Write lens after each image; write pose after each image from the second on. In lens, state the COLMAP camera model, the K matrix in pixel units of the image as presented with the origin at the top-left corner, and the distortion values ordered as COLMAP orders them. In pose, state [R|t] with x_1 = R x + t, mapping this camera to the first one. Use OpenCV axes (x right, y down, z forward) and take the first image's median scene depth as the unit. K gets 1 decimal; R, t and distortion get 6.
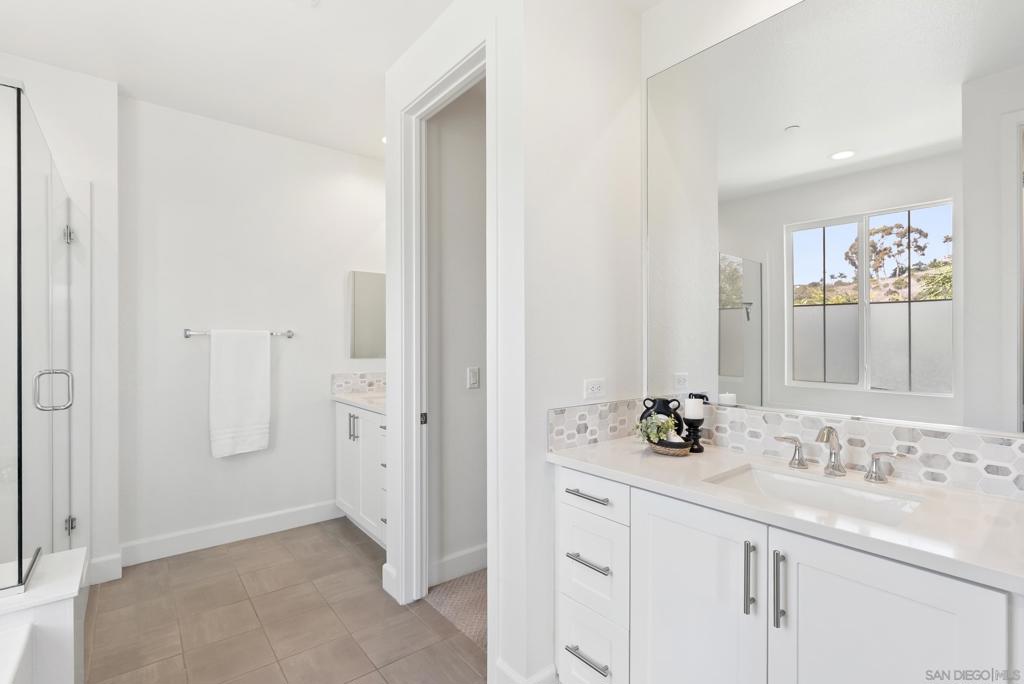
lens RADIAL K [[472.3, 0, 512.7], [0, 472.3, 346.3], [0, 0, 1]] dist [-0.004119, 0.000208]
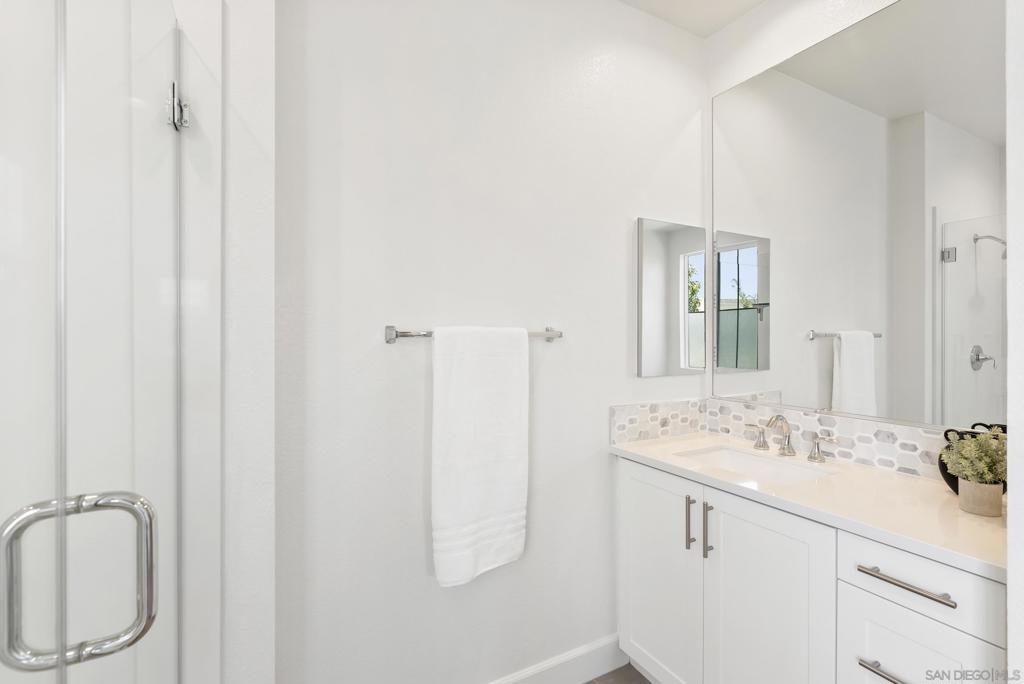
lens RADIAL K [[469.4, 0, 512.6], [0, 469.4, 339.0], [0, 0, 1]] dist [-0.001084, -0.000392]
pose [[0.982531, -0.002564, -0.186081, -0.459662], [0.001264, 0.999974, -0.007105, -0.018037], [0.186094, 0.006746, 0.982509, 0.520104]]
